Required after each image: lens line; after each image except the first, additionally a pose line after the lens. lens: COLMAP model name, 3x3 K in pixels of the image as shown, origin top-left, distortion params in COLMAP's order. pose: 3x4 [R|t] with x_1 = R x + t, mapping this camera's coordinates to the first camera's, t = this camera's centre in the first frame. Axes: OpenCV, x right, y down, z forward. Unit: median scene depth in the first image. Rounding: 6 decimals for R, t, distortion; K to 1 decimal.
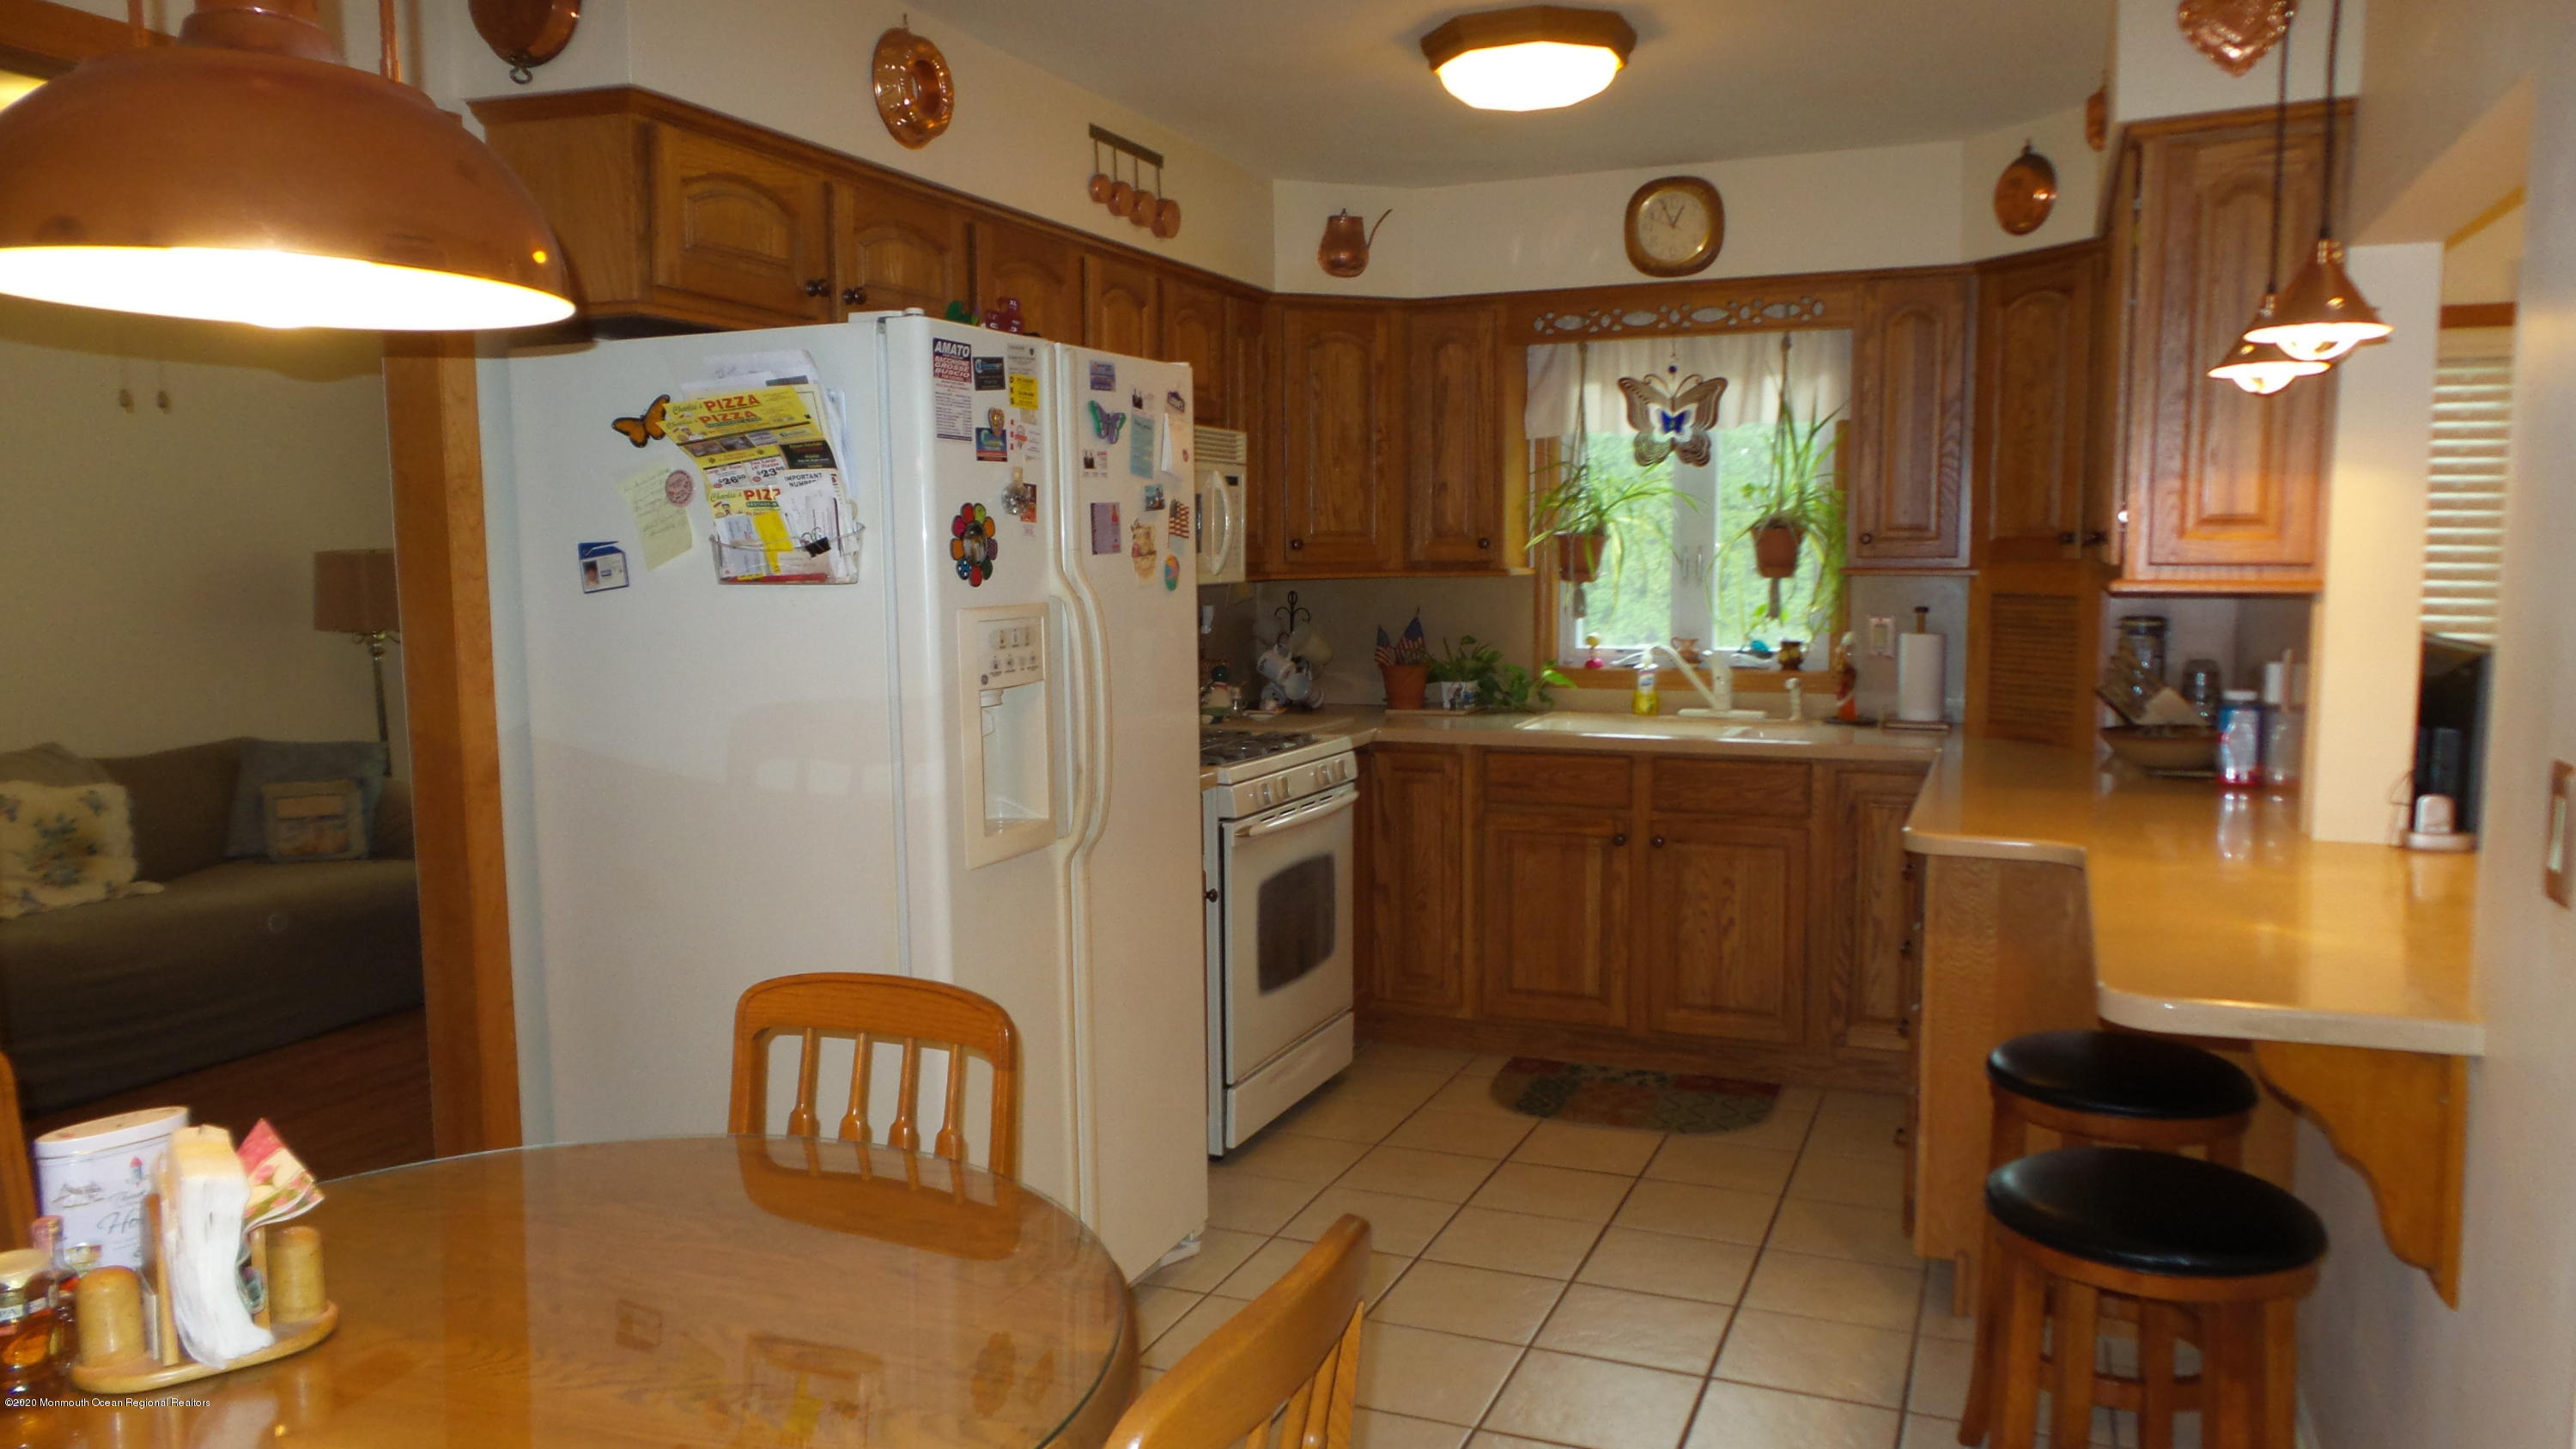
lens RADIAL K [[1798.8, 0, 1294.1], [0, 1798.8, 719.3], [0, 0, 1]] dist [0.006166, 0.001109]
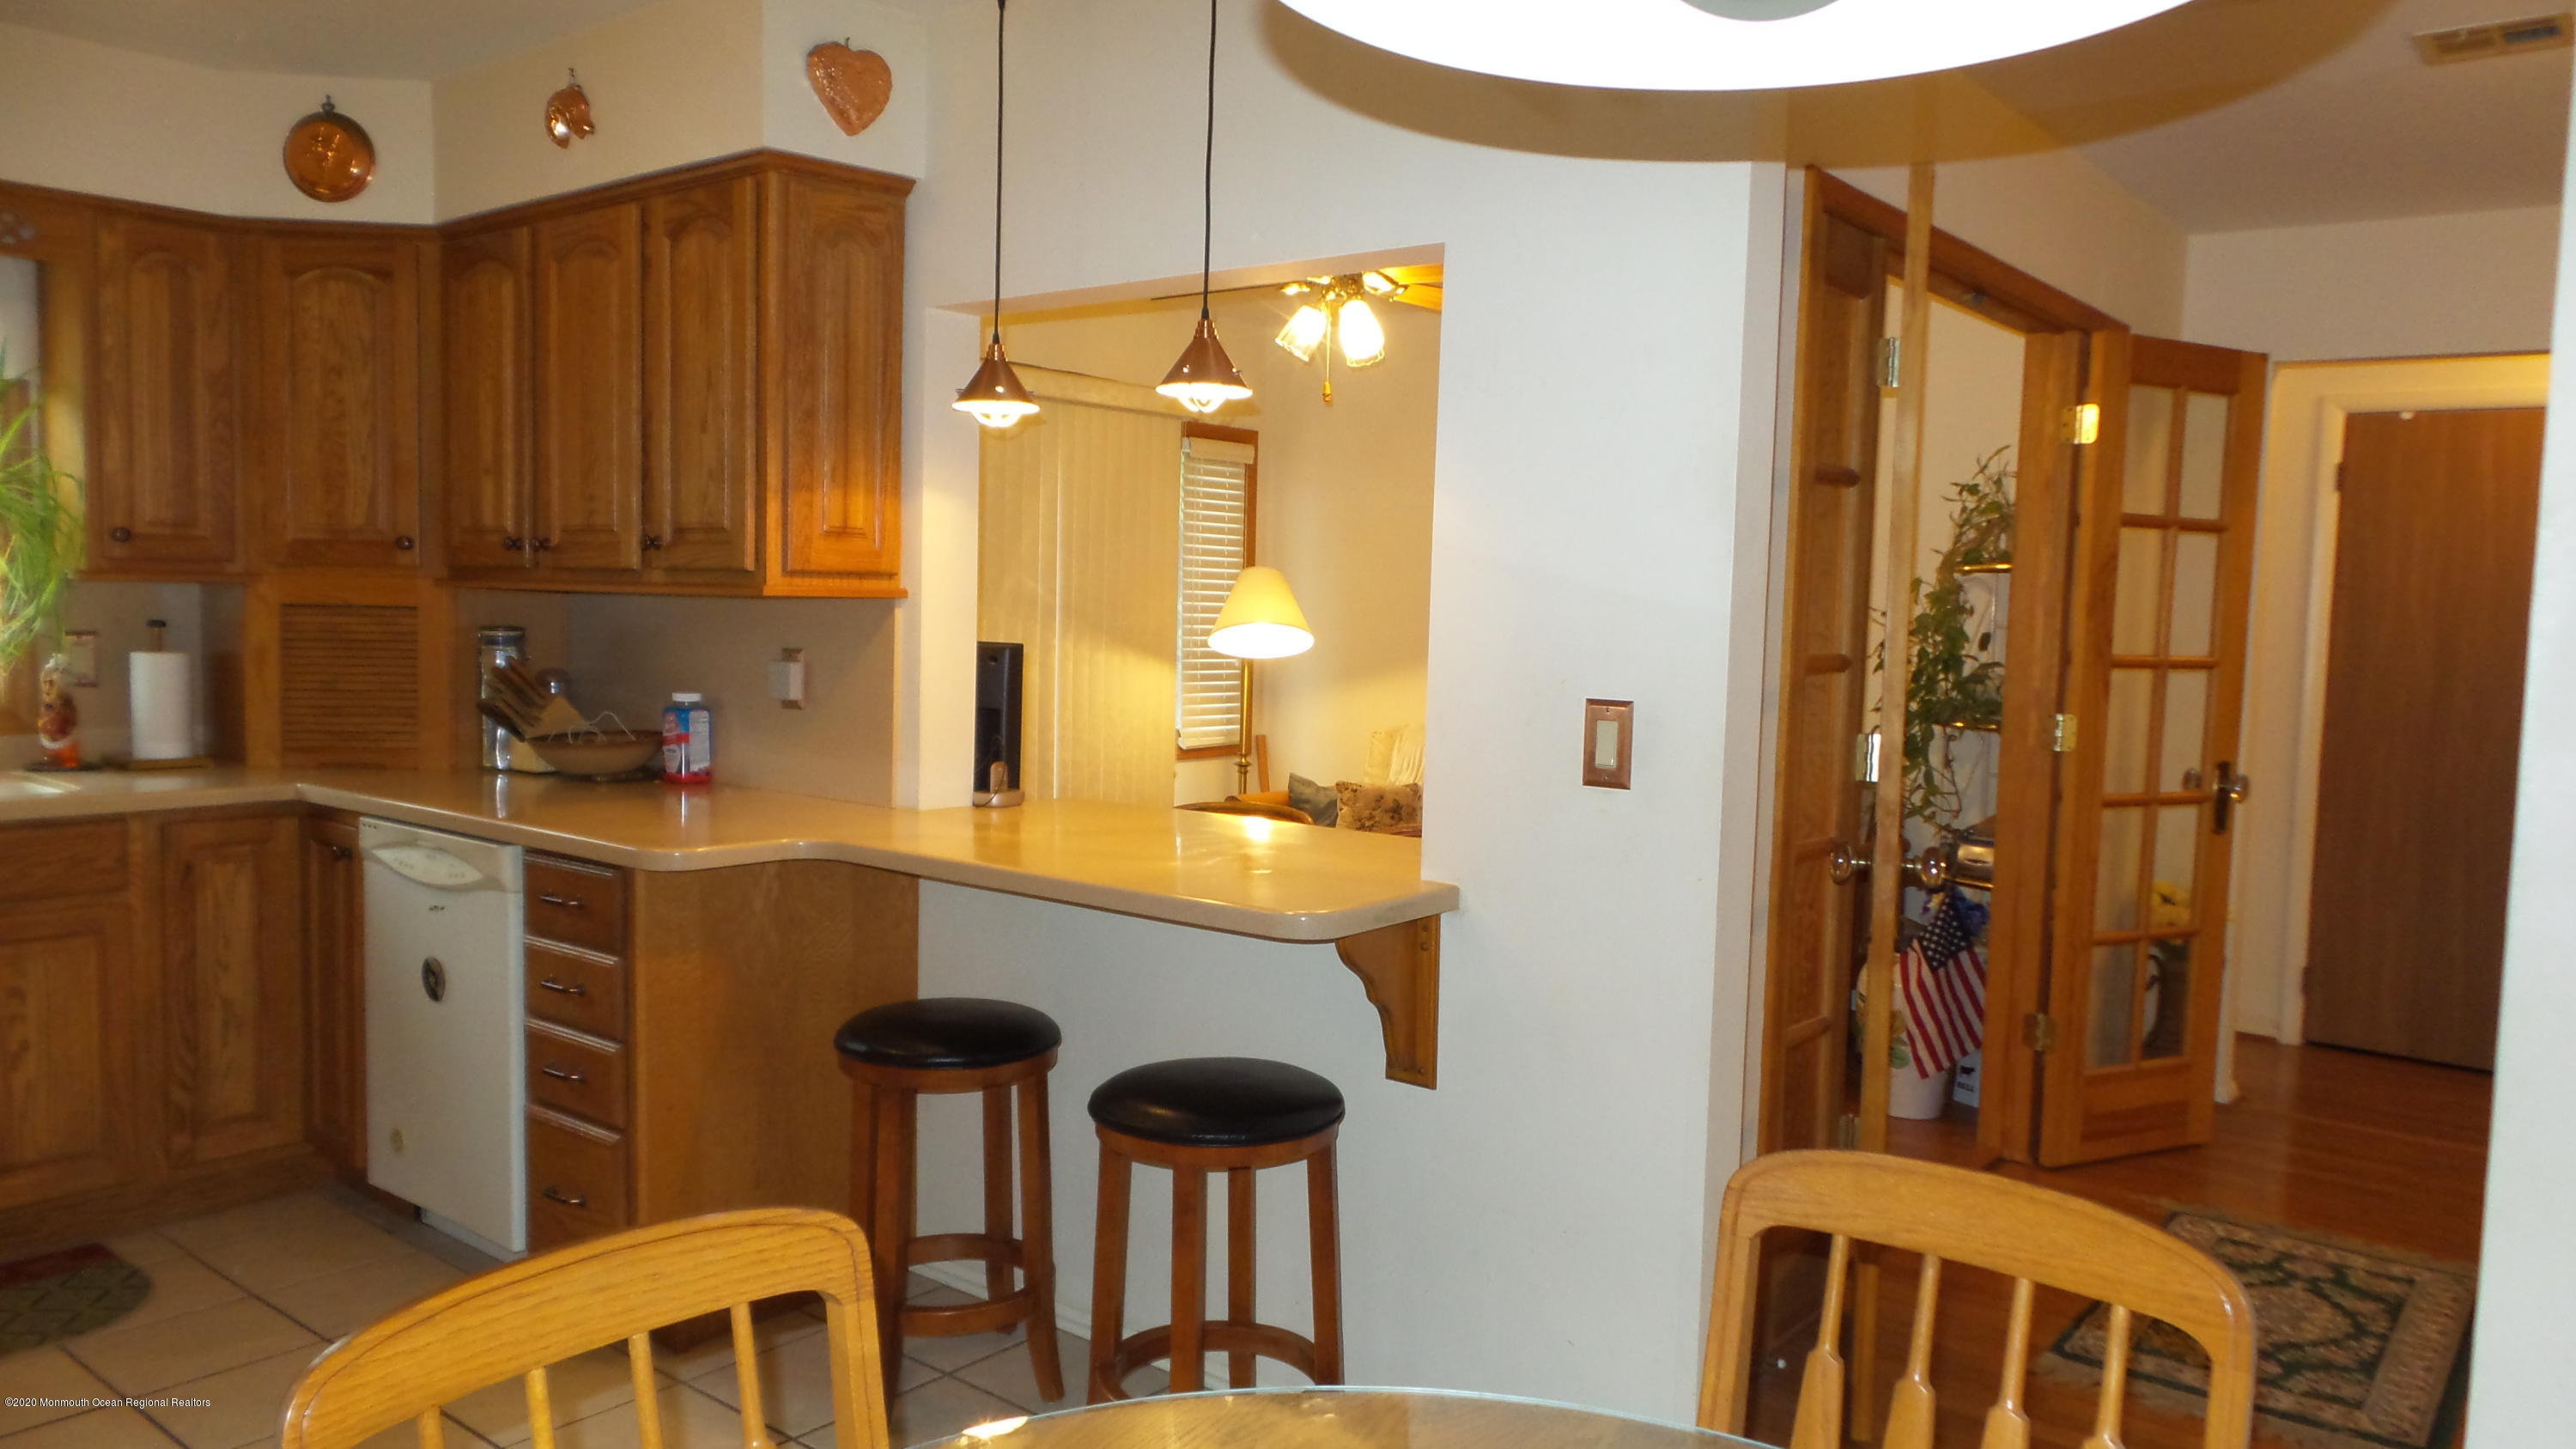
lens RADIAL K [[1798.8, 0, 1313.4], [0, 1798.8, 728.2], [0, 0, 1]] dist [0.006166, 0.001109]
pose [[0.286144, -0.061728, 0.956196, -0.311180], [0.069788, 0.996615, 0.043453, -0.012970], [-0.955642, 0.054297, 0.289483, 0.276490]]
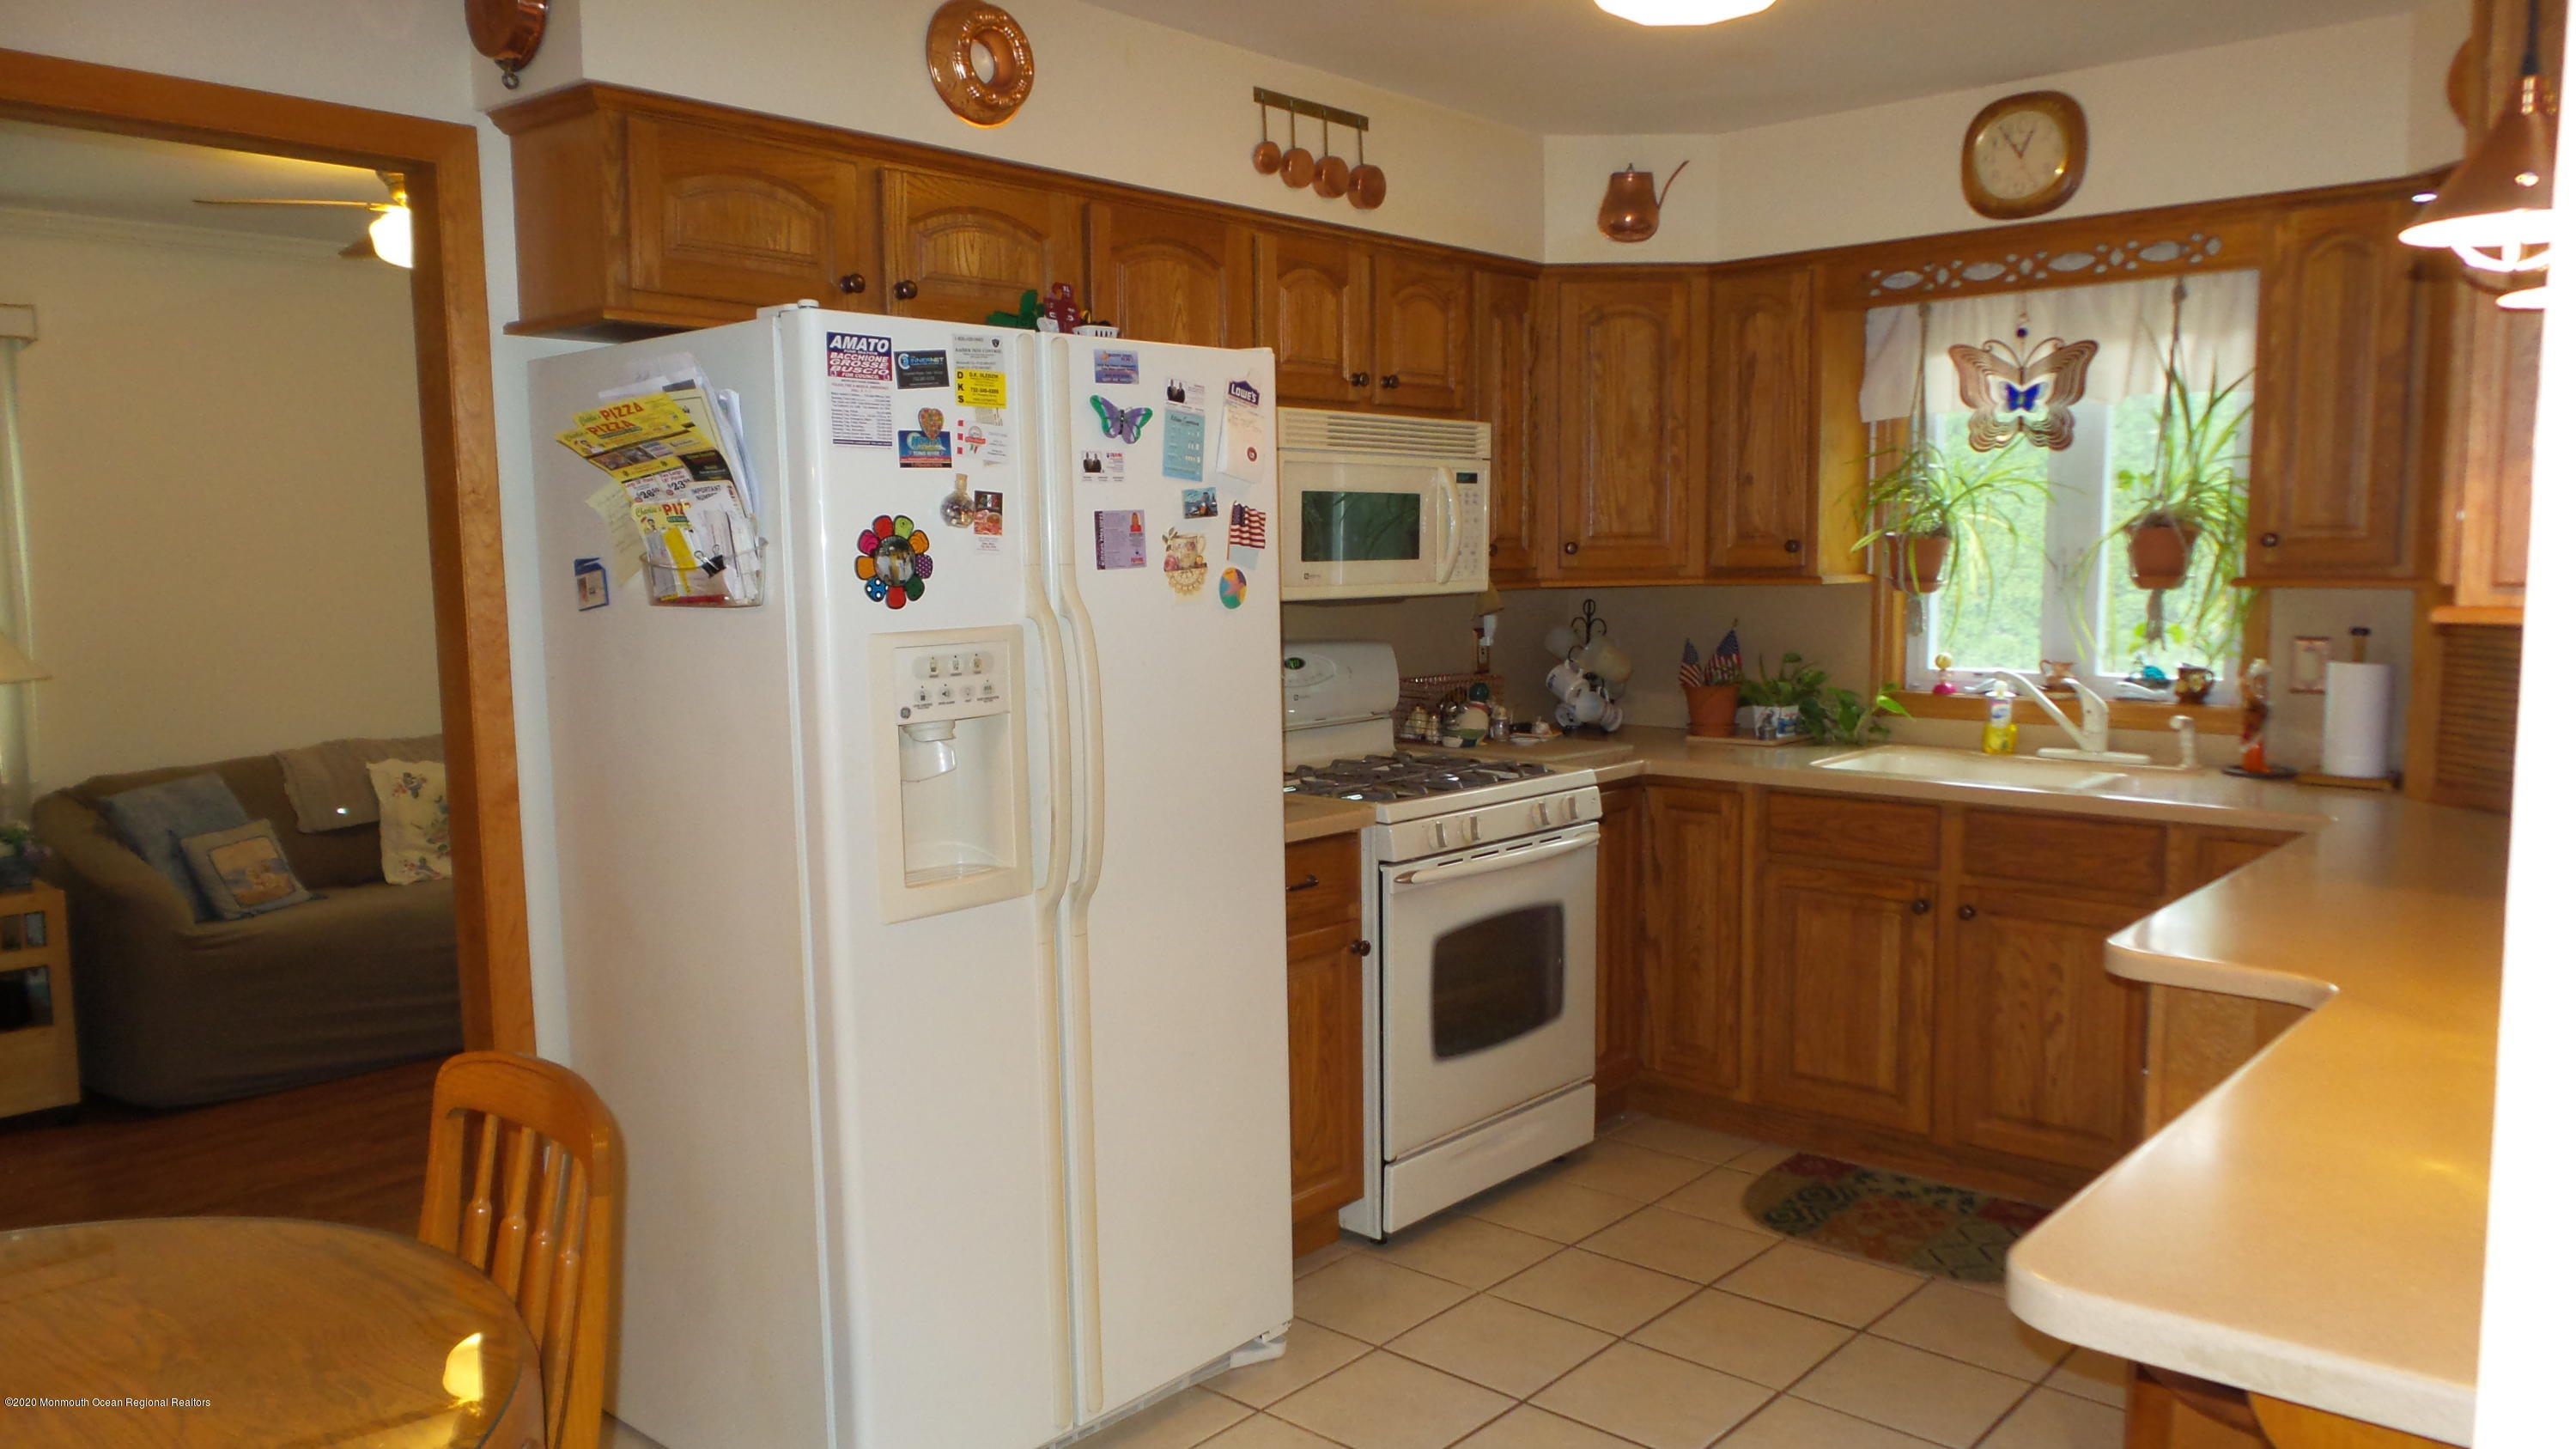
lens RADIAL K [[1798.8, 0, 1290.3], [0, 1798.8, 721.4], [0, 0, 1]] dist [0.006166, 0.001109]
pose [[0.943978, 0.029129, -0.328720, 0.182888], [-0.027105, 0.999575, 0.010739, -0.019541], [0.328893, -0.001227, 0.944366, 0.131345]]
